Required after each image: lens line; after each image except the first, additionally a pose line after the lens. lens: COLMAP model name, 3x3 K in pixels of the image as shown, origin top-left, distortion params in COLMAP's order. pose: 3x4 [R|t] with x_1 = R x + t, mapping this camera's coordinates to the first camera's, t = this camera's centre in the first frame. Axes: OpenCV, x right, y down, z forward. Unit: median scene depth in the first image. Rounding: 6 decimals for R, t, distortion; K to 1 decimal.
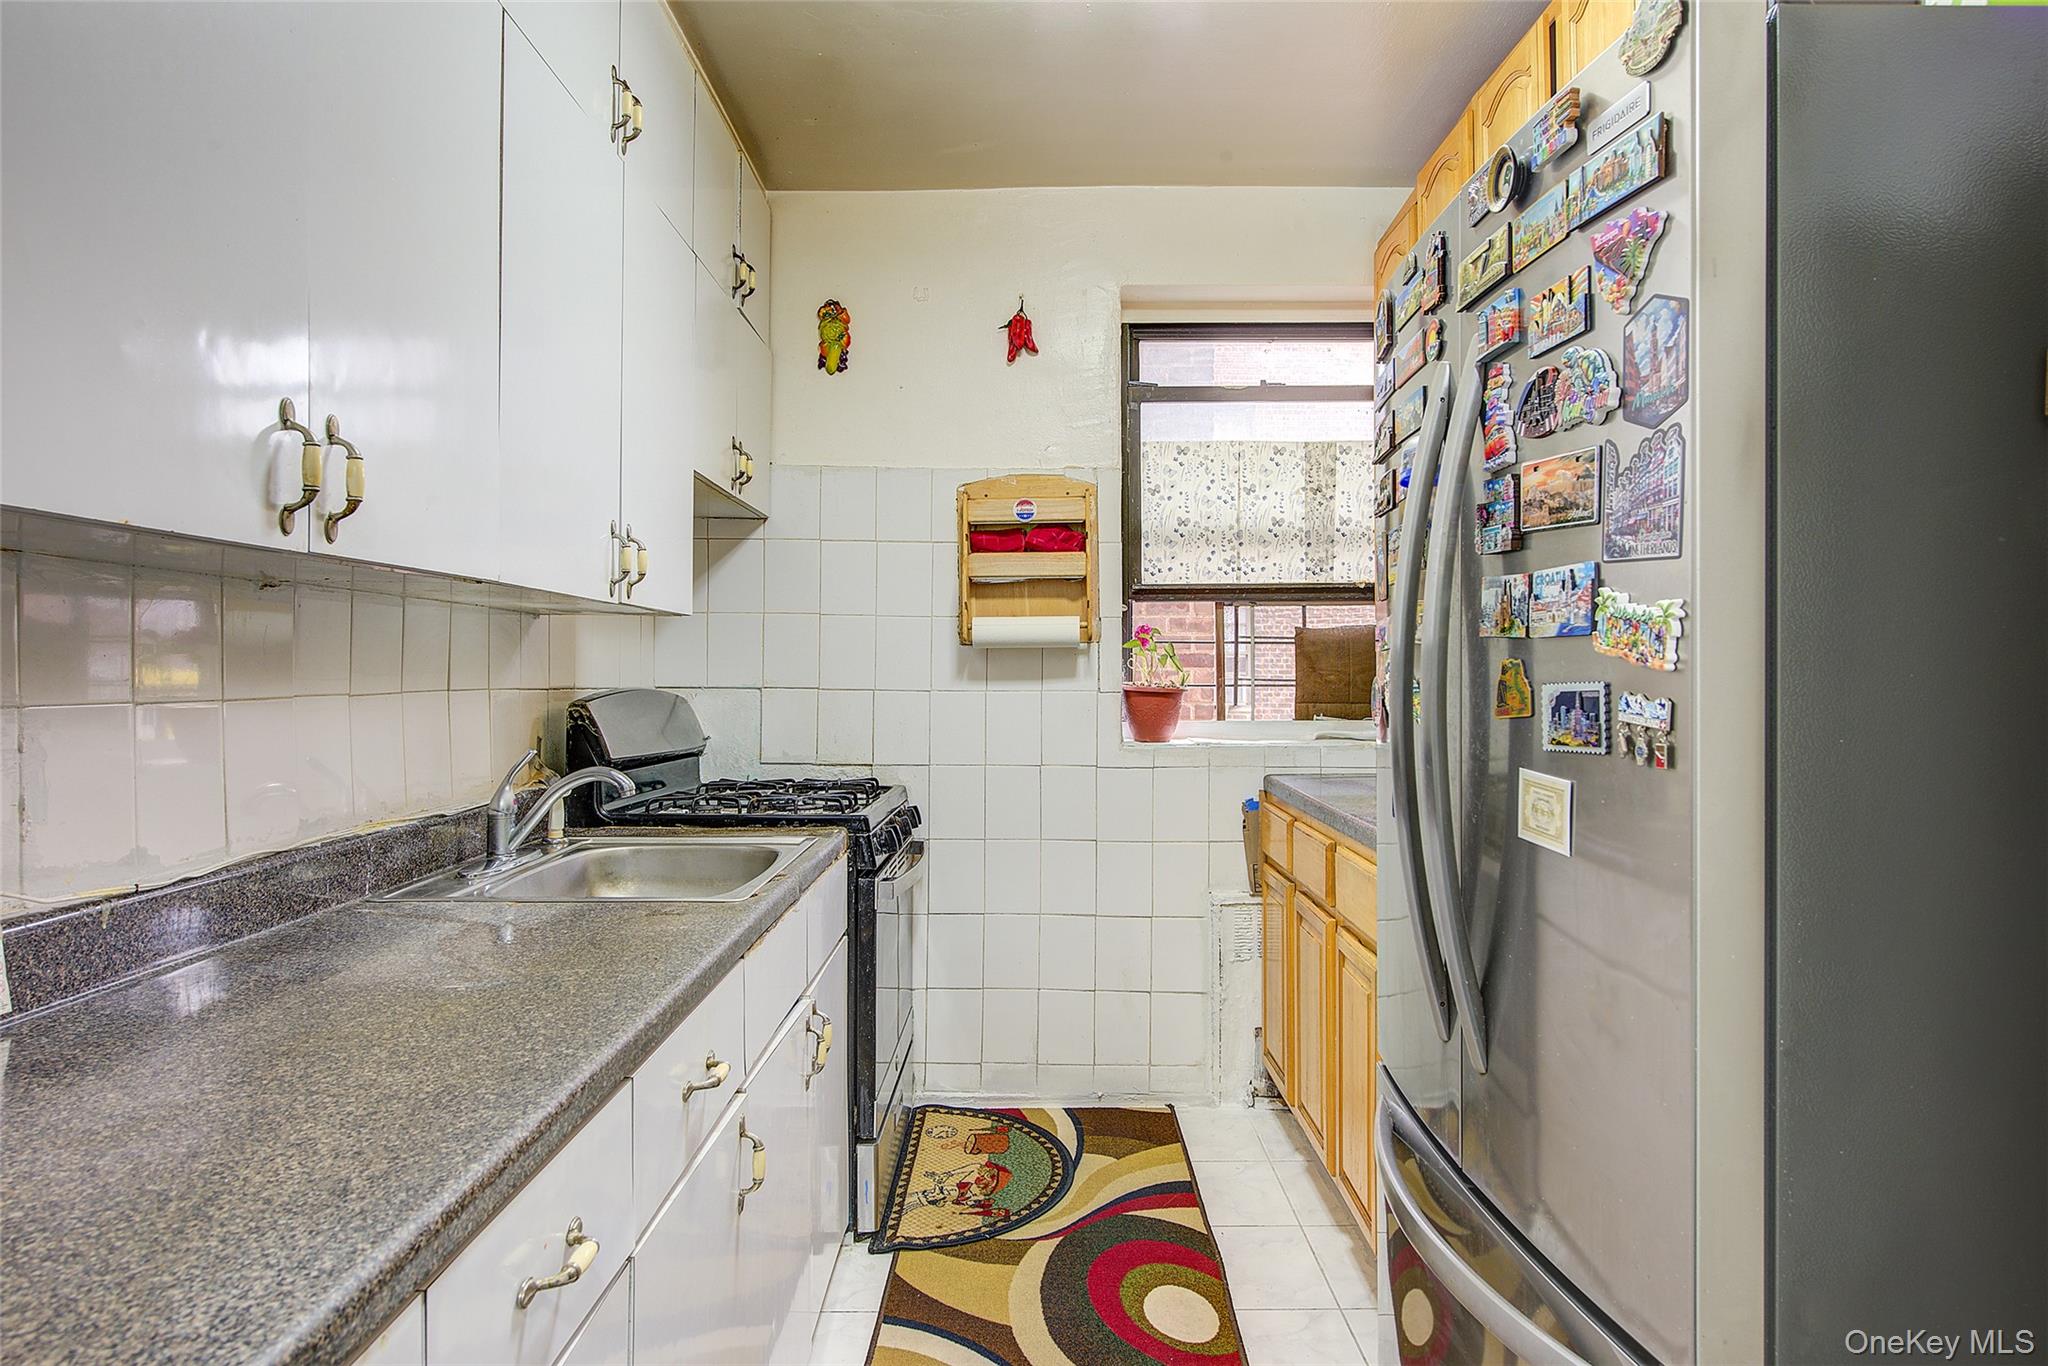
lens RADIAL K [[1240.1, 0, 1023.6], [0, 1240.1, 676.1], [0, 0, 1]] dist [-0.004683, 0.000037]
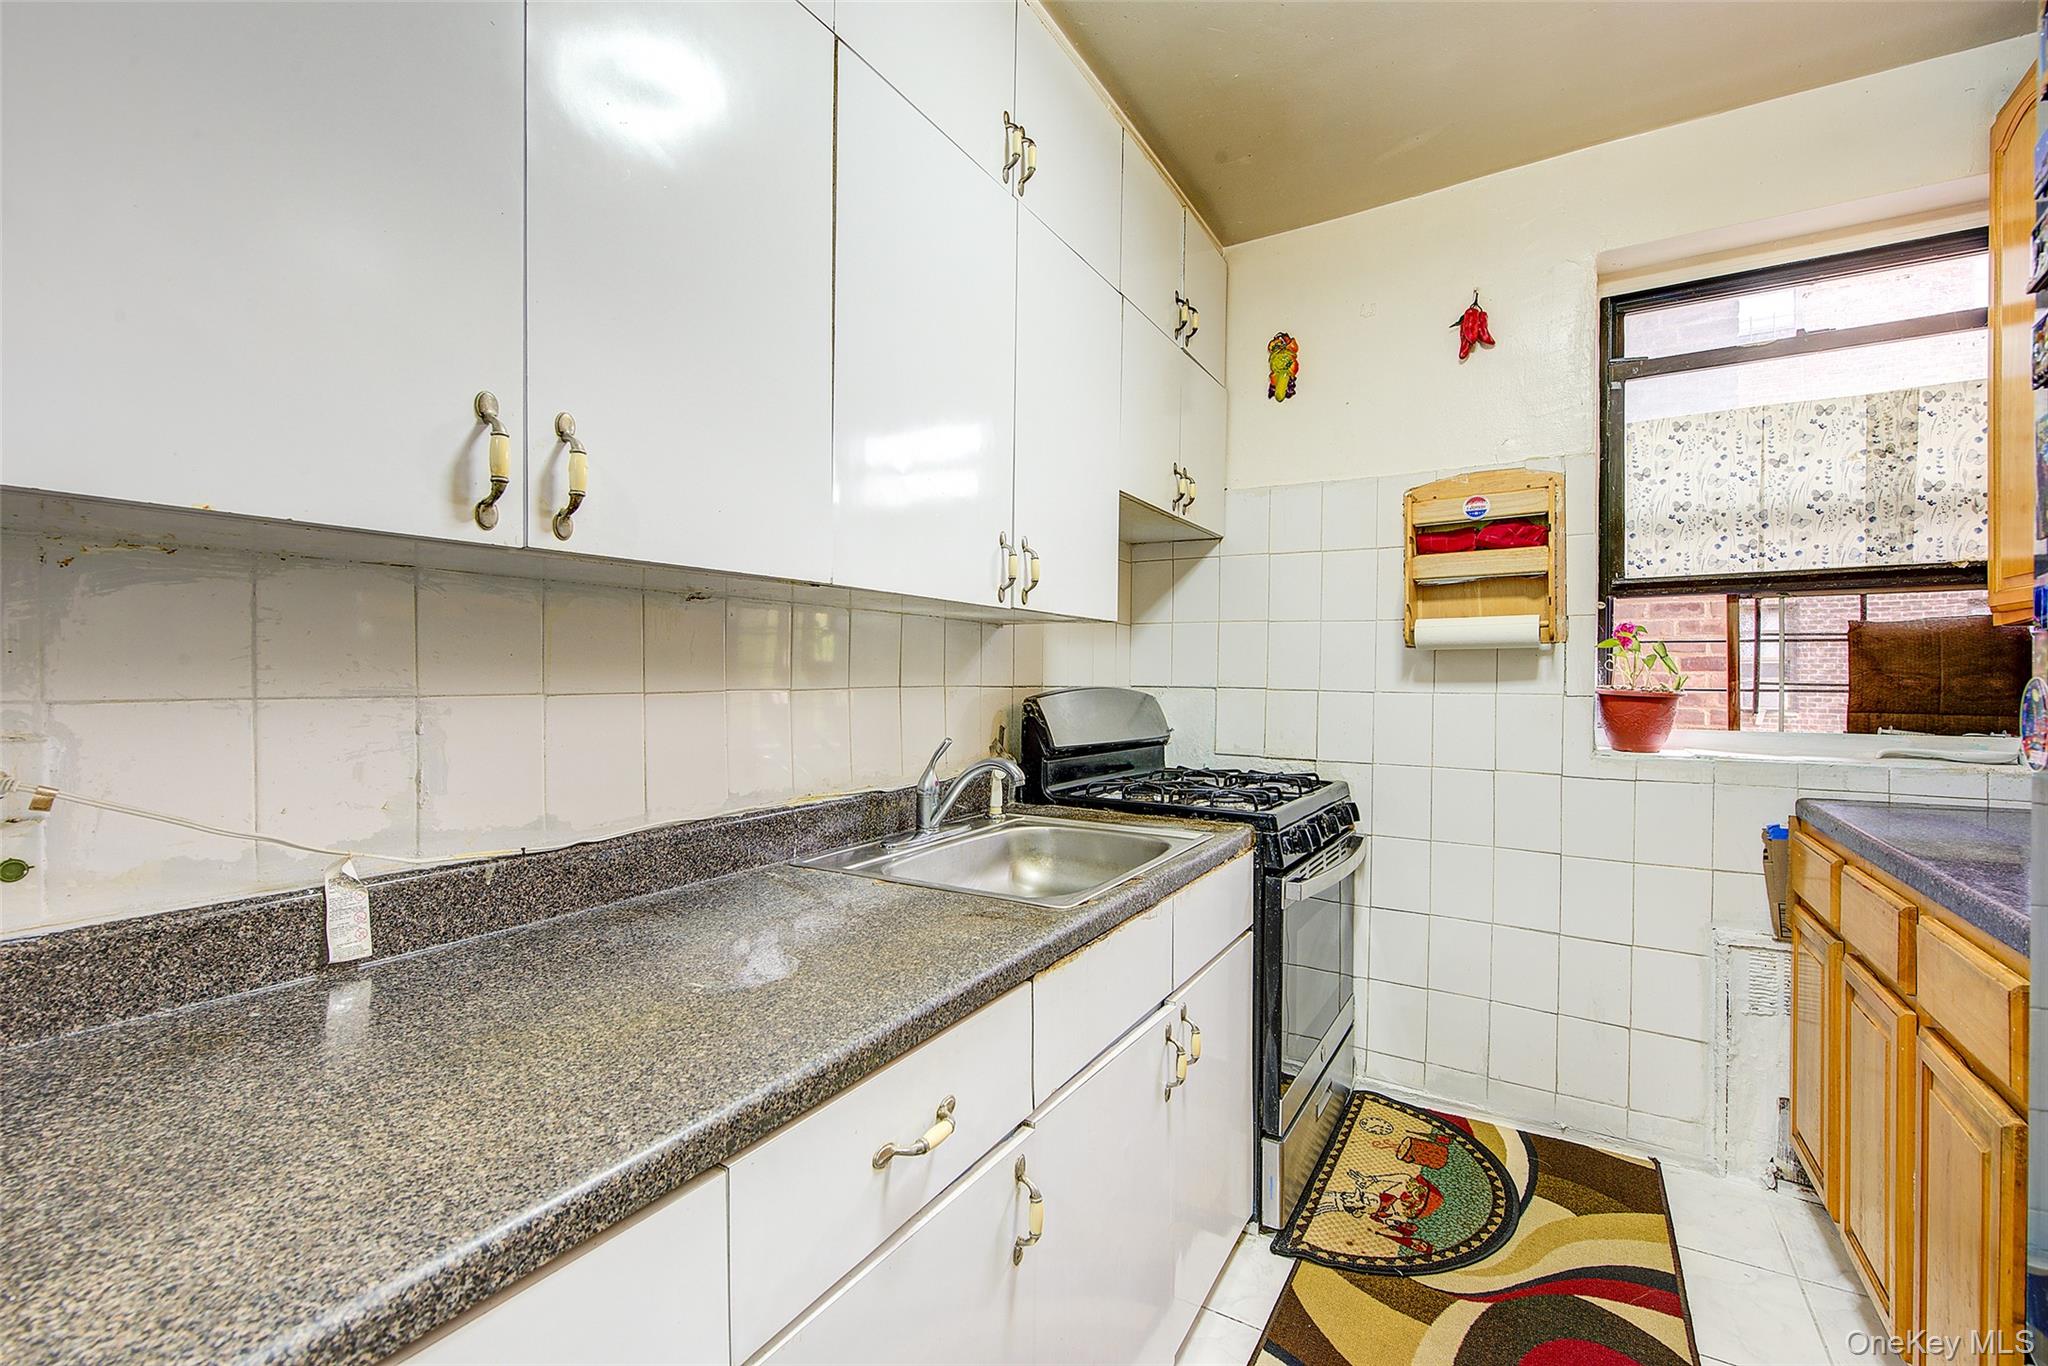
lens RADIAL K [[872.5, 0, 1023.0], [0, 872.5, 682.1], [0, 0, 1]] dist [0.001602, -0.002362]
pose [[0.855169, 0.007124, -0.518300, 0.052974], [-0.005191, 0.999973, 0.005180, 0.001358], [0.518323, -0.001740, 0.855183, 0.230570]]
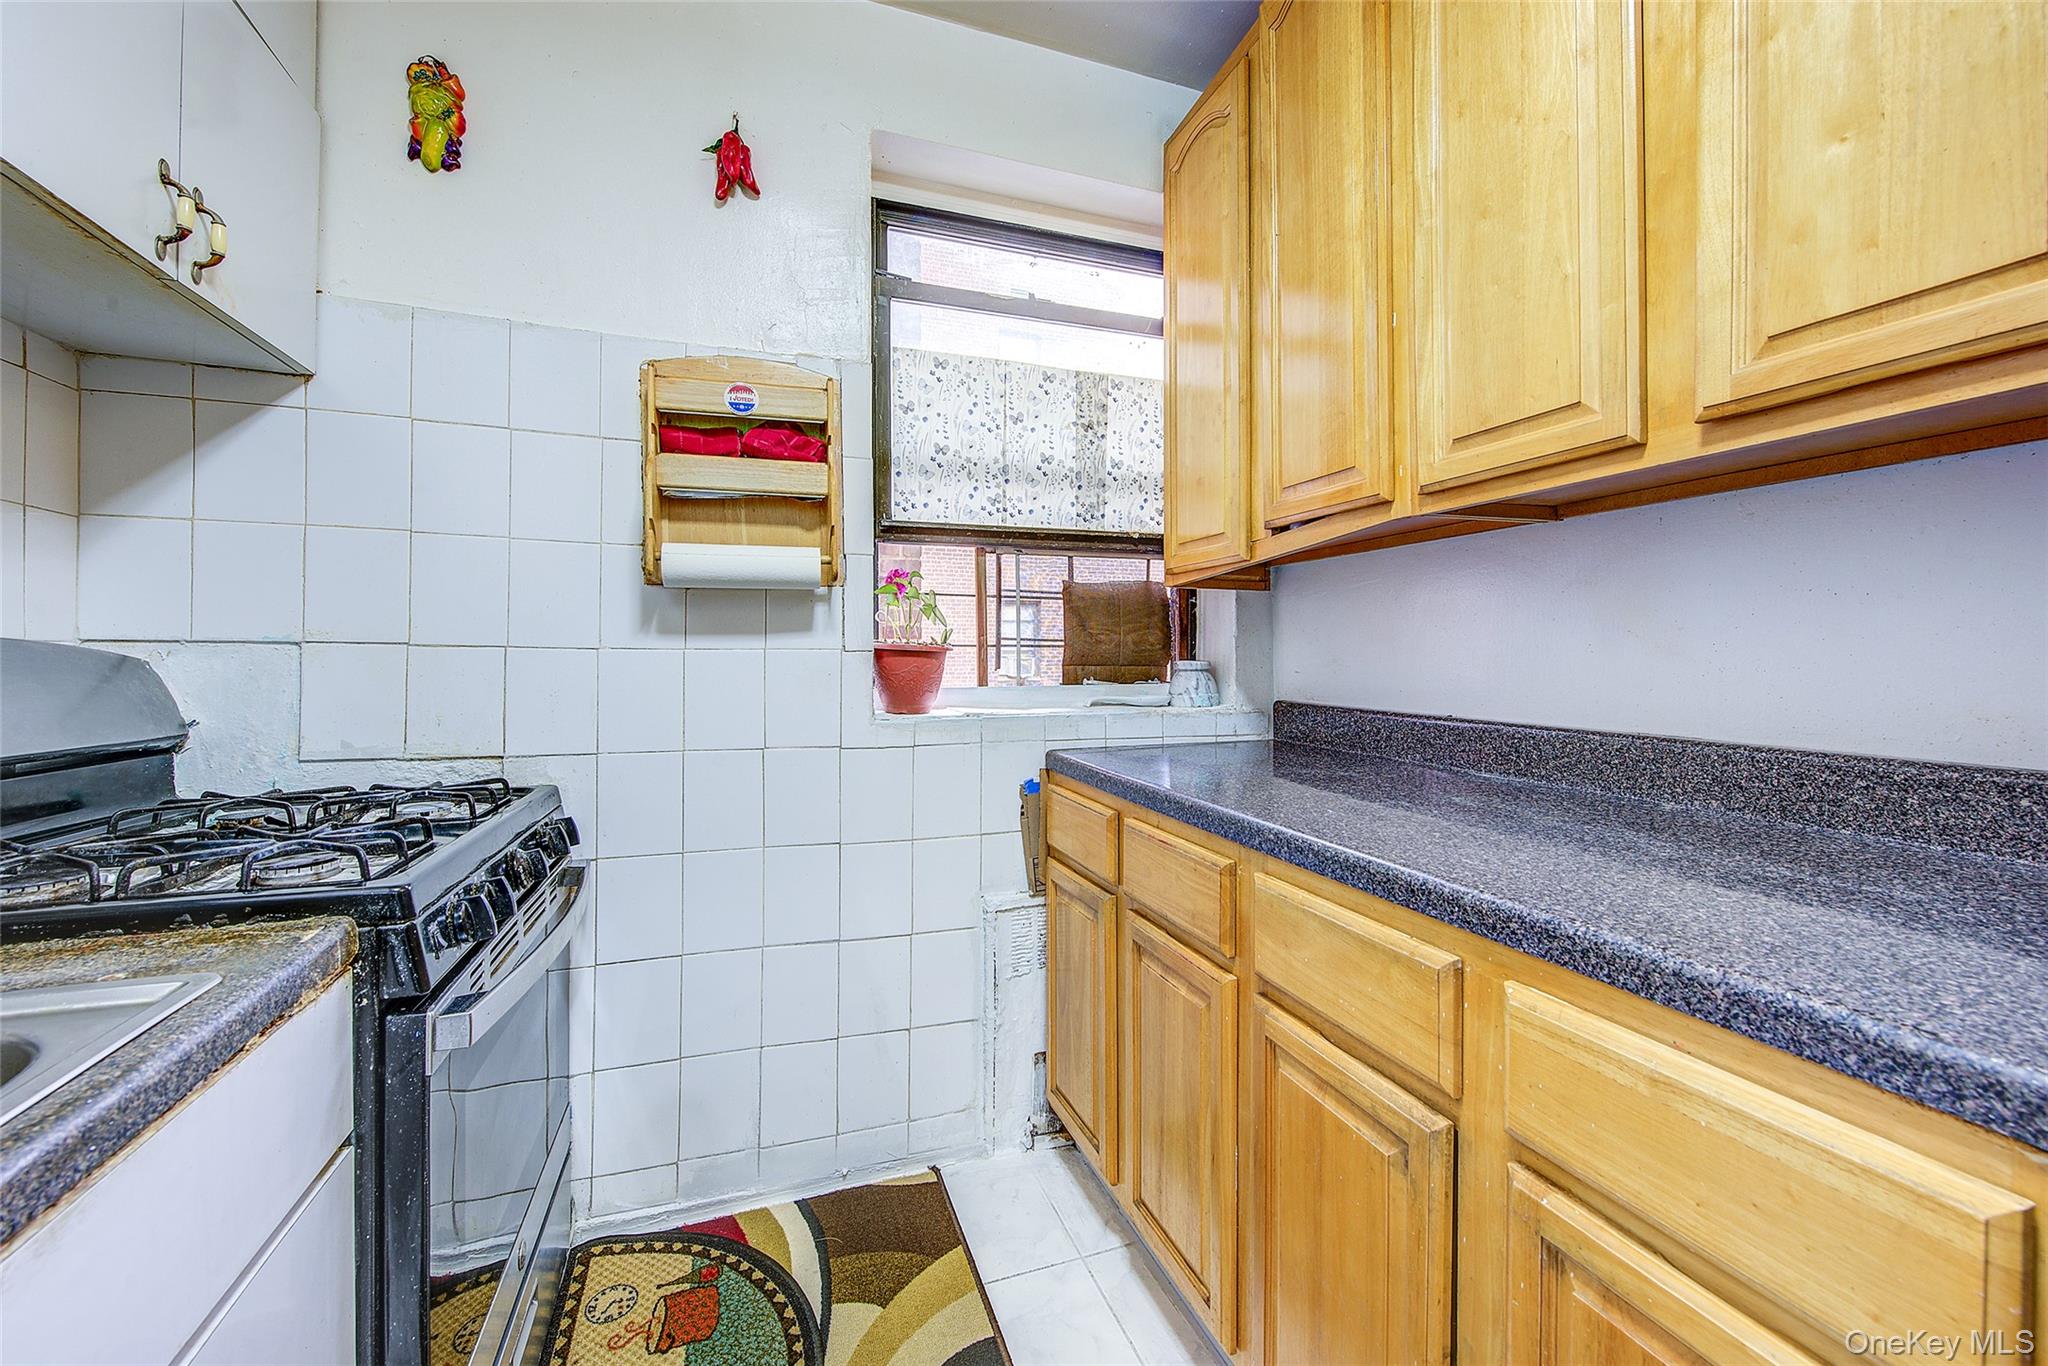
lens RADIAL K [[809.9, 0, 1030.1], [0, 809.9, 662.6], [0, 0, 1]] dist [0.001005, -0.003324]
pose [[0.937455, -0.000698, 0.348107, -0.005697], [-0.000327, 0.999996, 0.002887, 0.019124], [-0.348107, -0.002820, 0.937450, 0.496305]]
